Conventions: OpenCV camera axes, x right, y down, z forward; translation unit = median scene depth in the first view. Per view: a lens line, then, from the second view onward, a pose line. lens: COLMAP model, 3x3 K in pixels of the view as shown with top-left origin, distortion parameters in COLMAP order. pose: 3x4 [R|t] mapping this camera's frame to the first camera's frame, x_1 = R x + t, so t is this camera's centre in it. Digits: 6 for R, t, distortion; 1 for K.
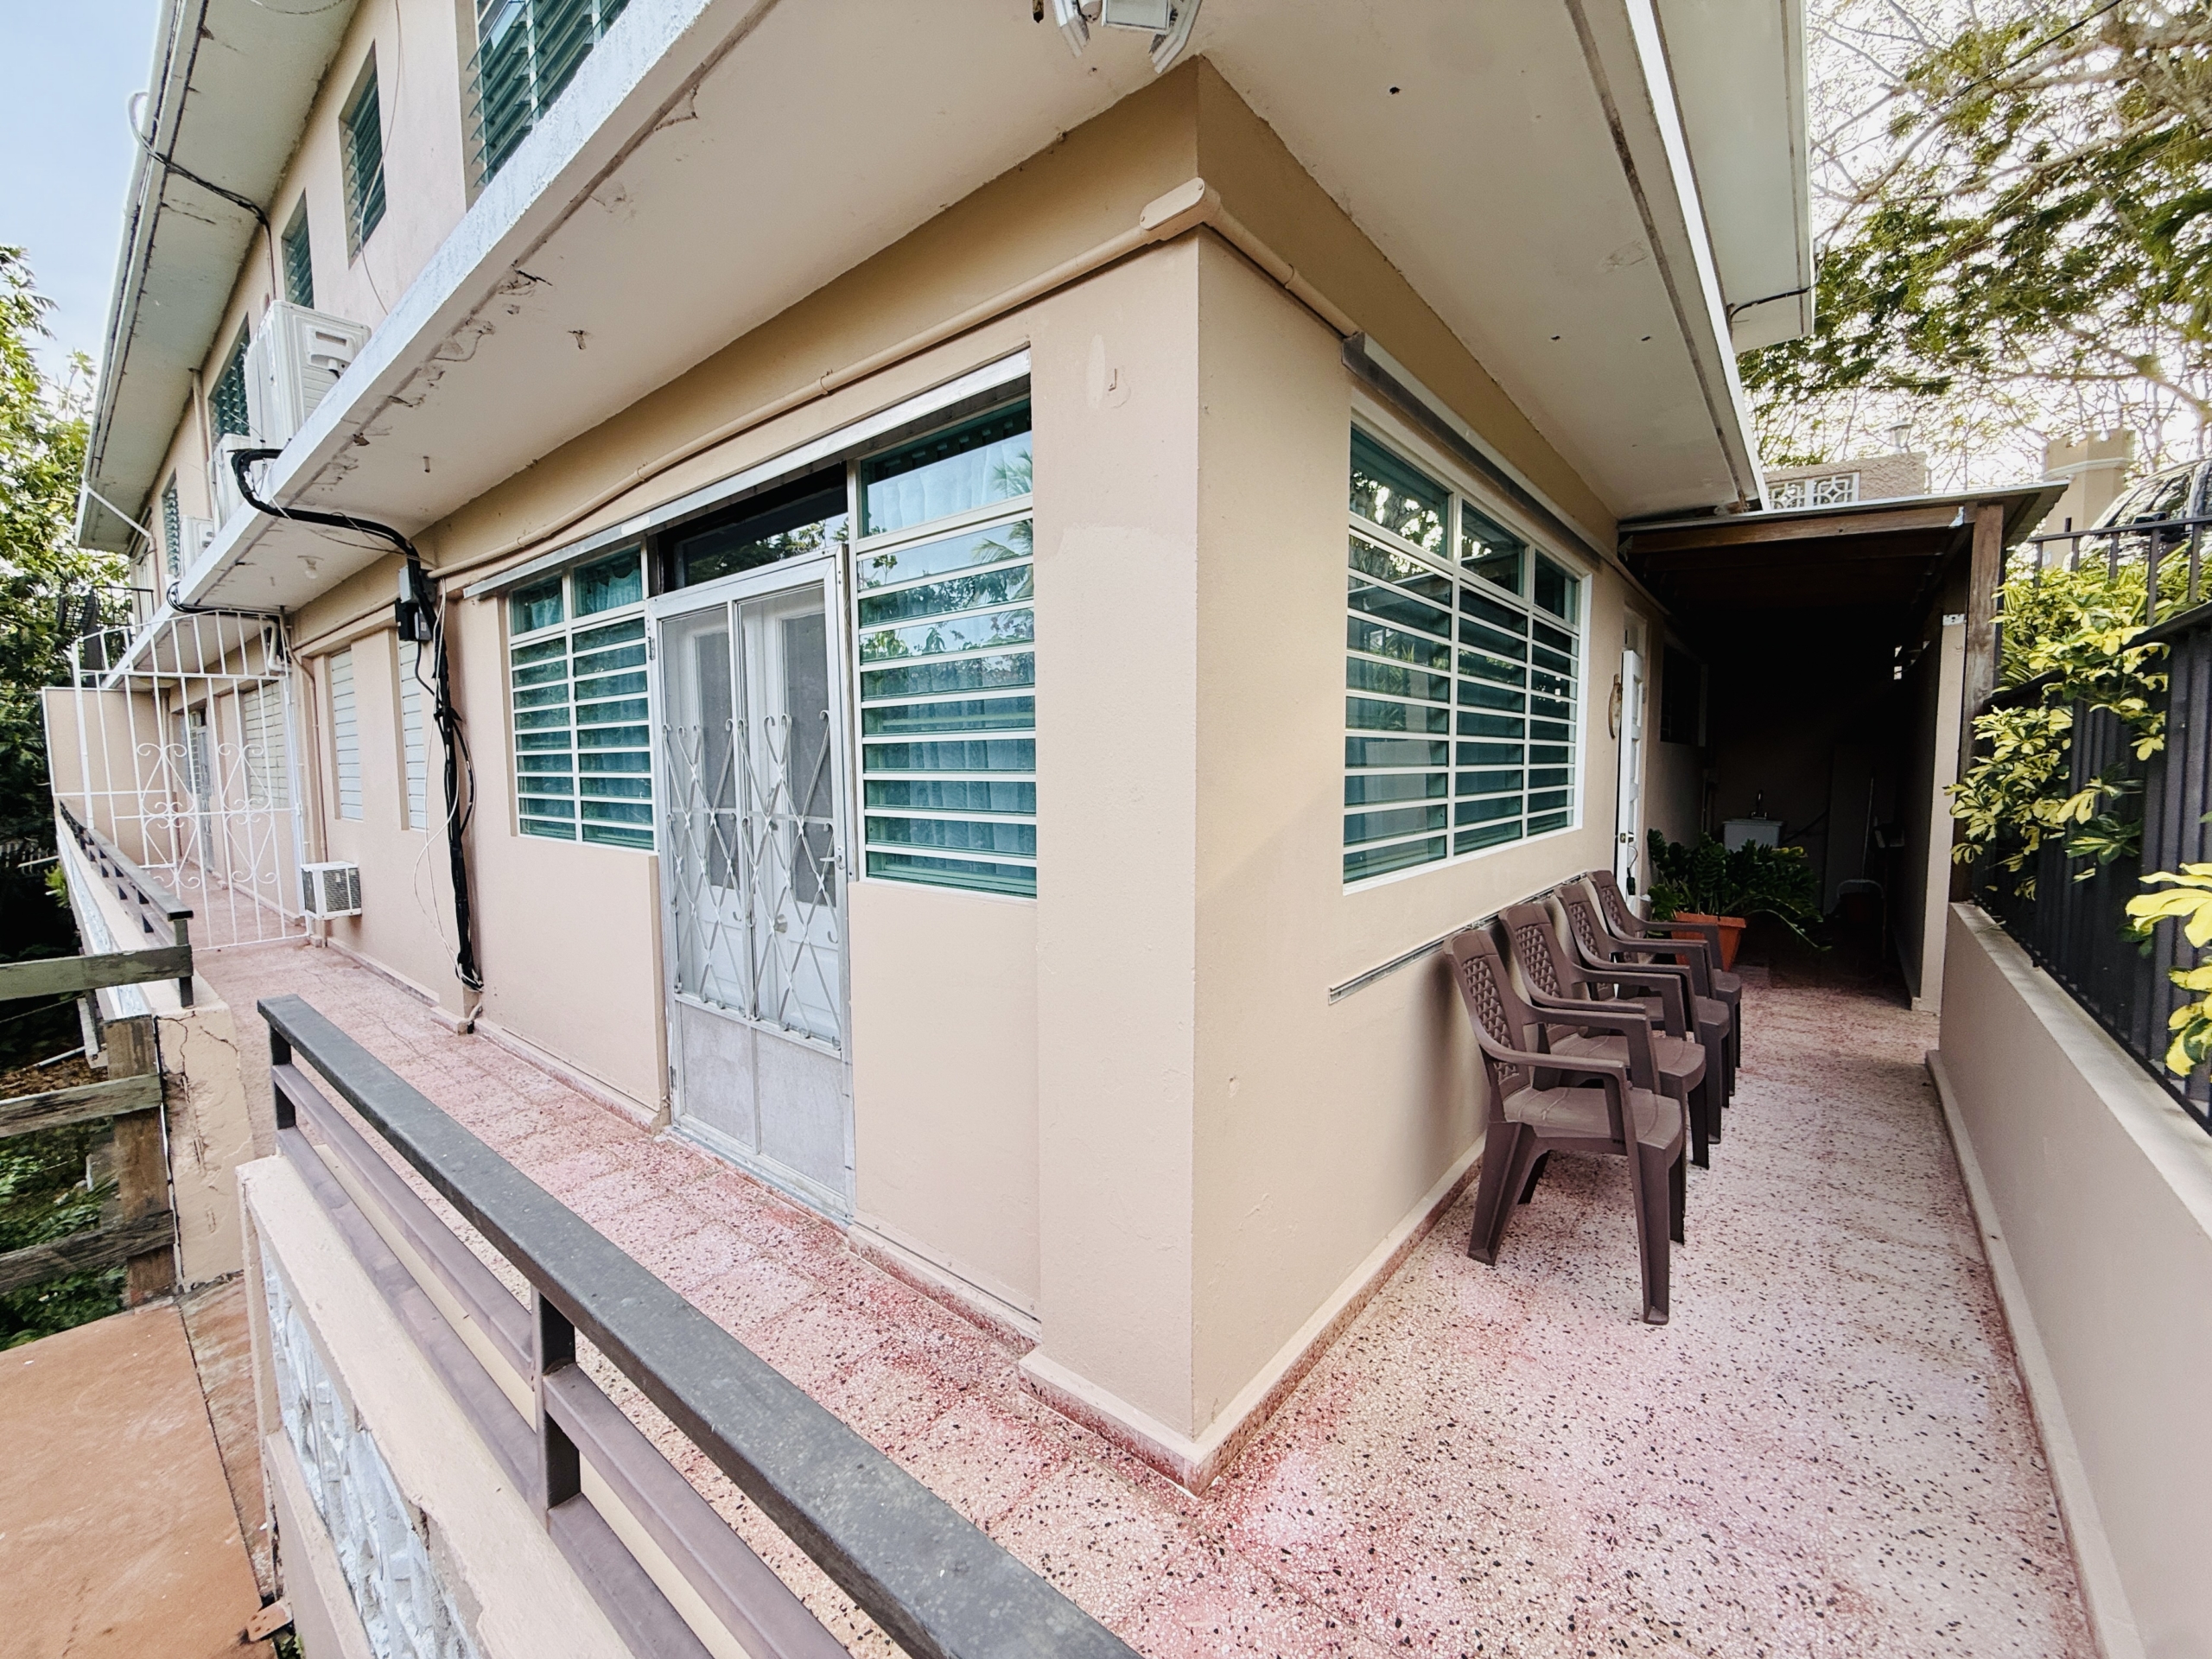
lens RADIAL K [[884.0, 0, 1106.0], [0, 884.0, 829.5], [0, 0, 1]] dist [-0.001278, -0.000078]
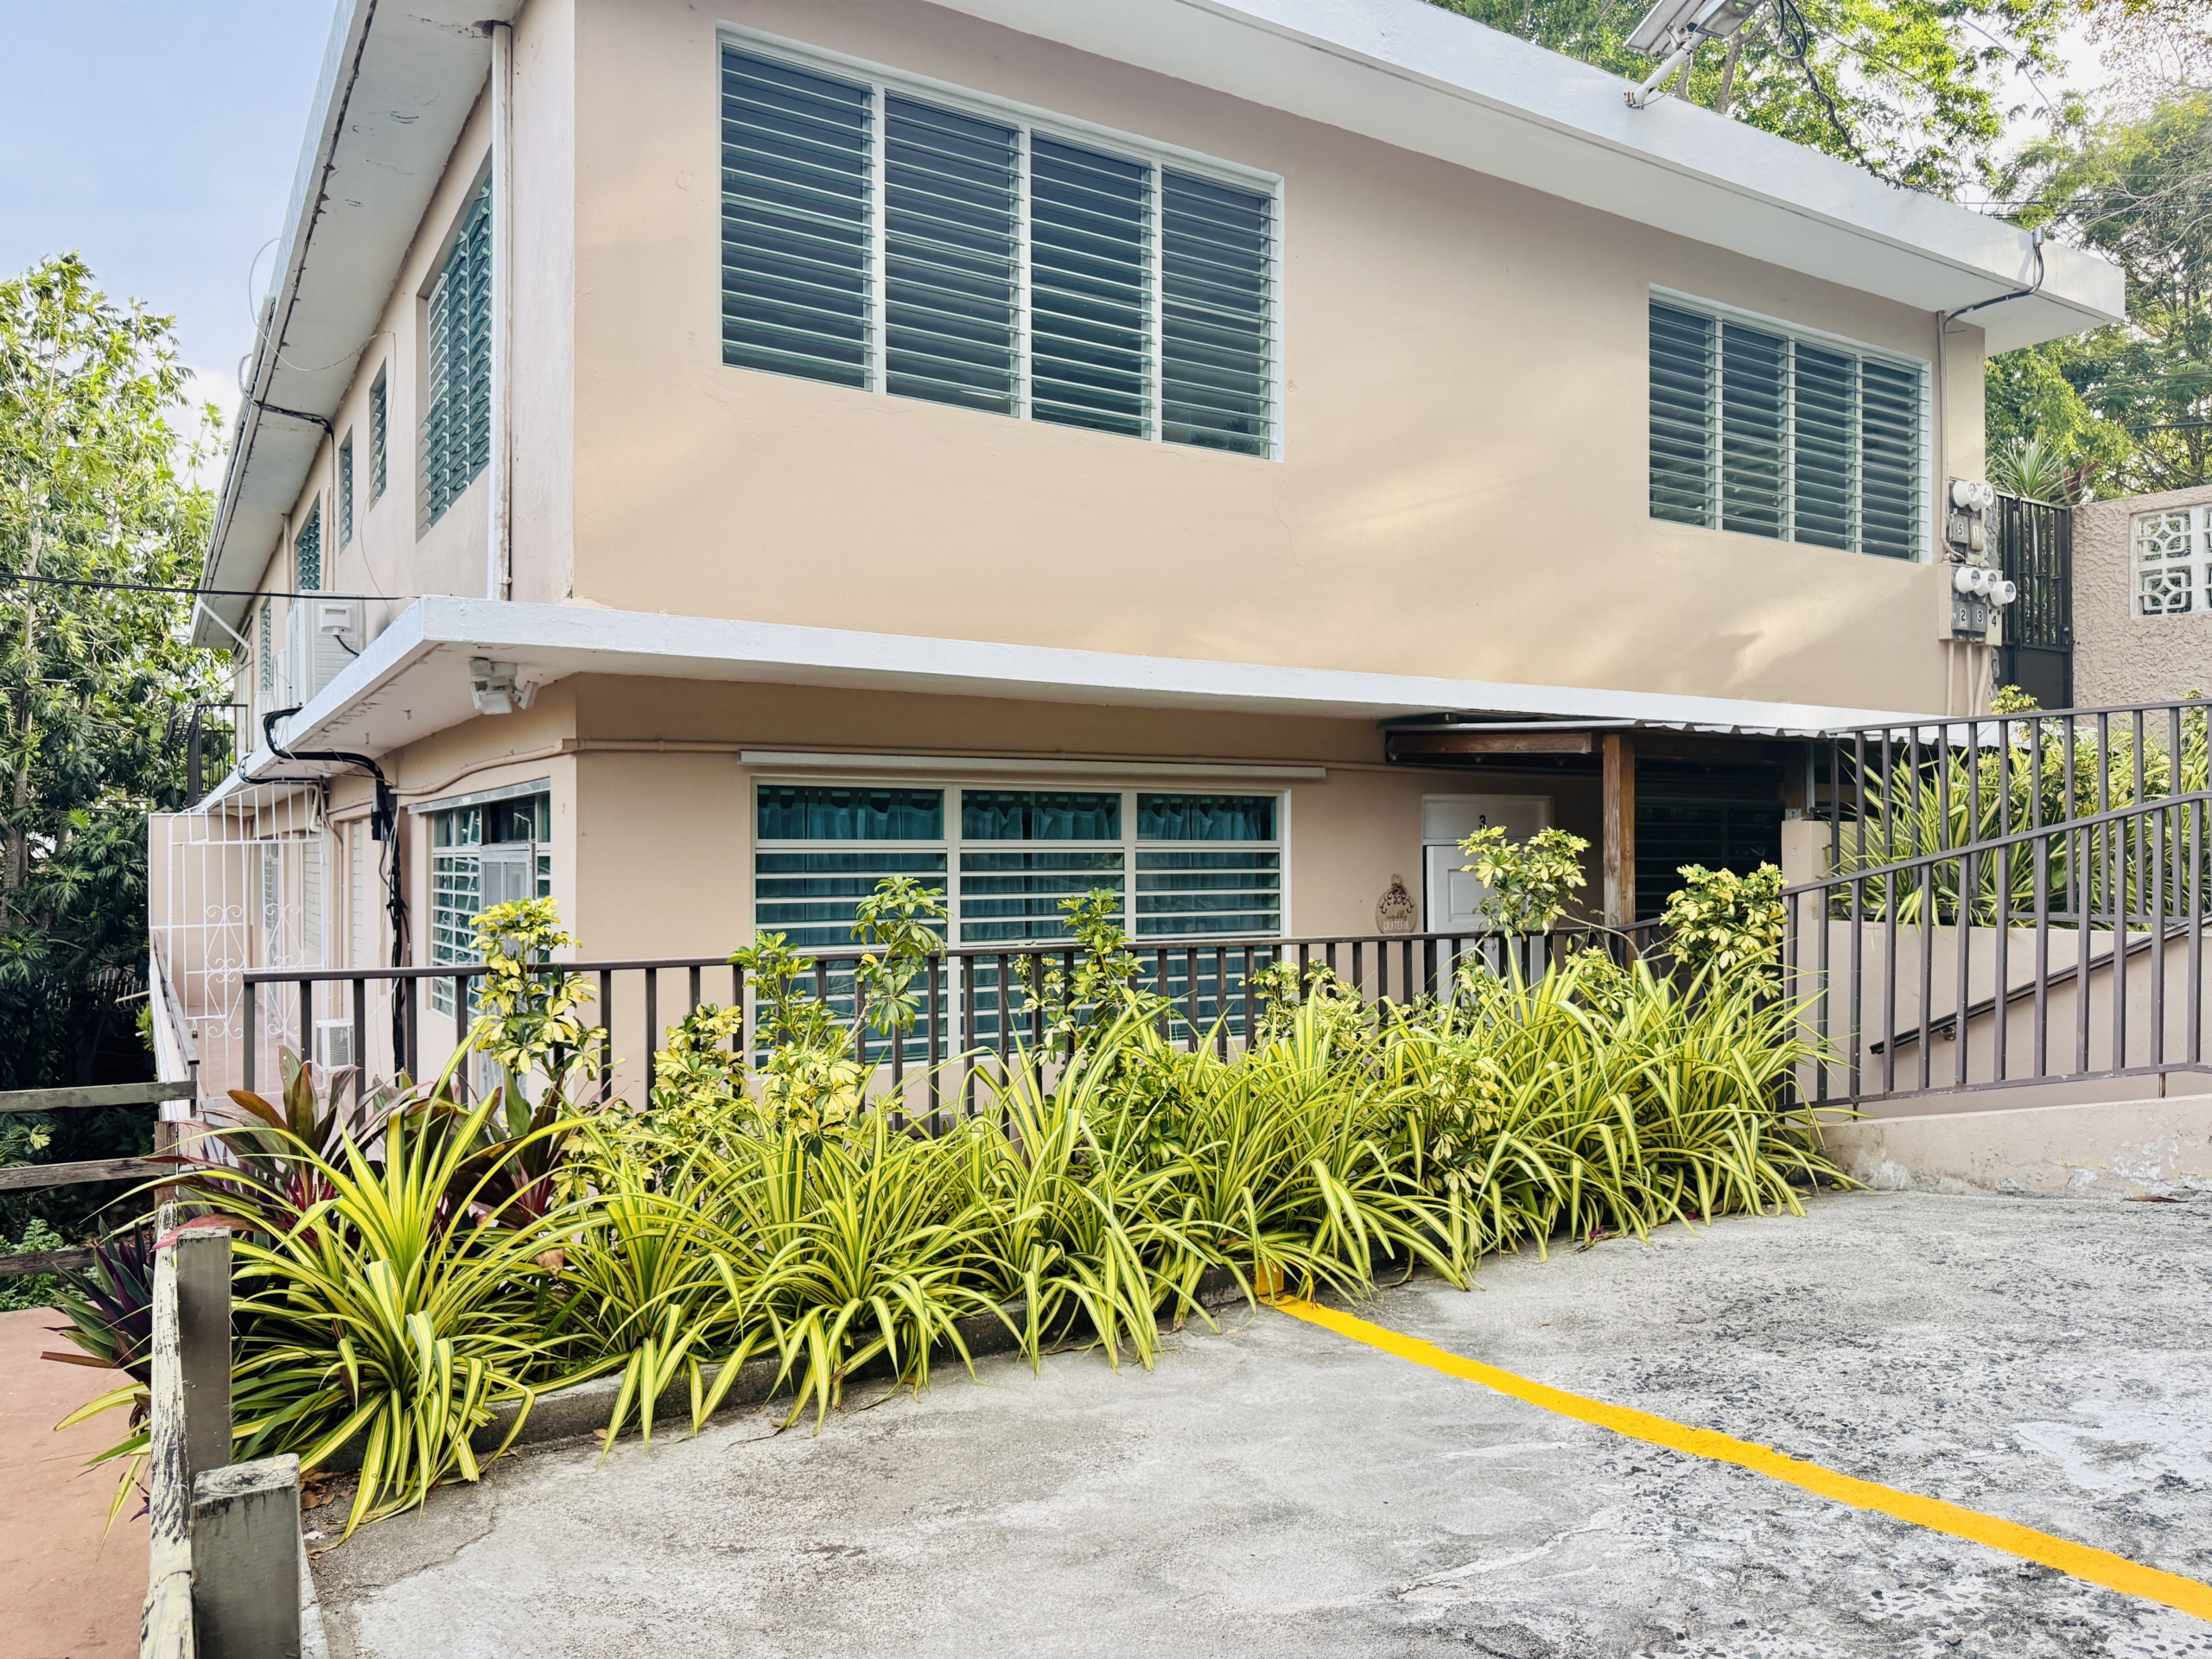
lens RADIAL K [[1583.7, 0, 1106.0], [0, 1583.7, 829.5], [0, 0, 1]] dist [0.001015, -0.003715]
pose [[0.945467, -0.004098, -0.325692, 0.648647], [-0.023954, 0.996338, -0.082075, -0.057375], [0.324835, 0.085401, 0.941907, -0.542071]]
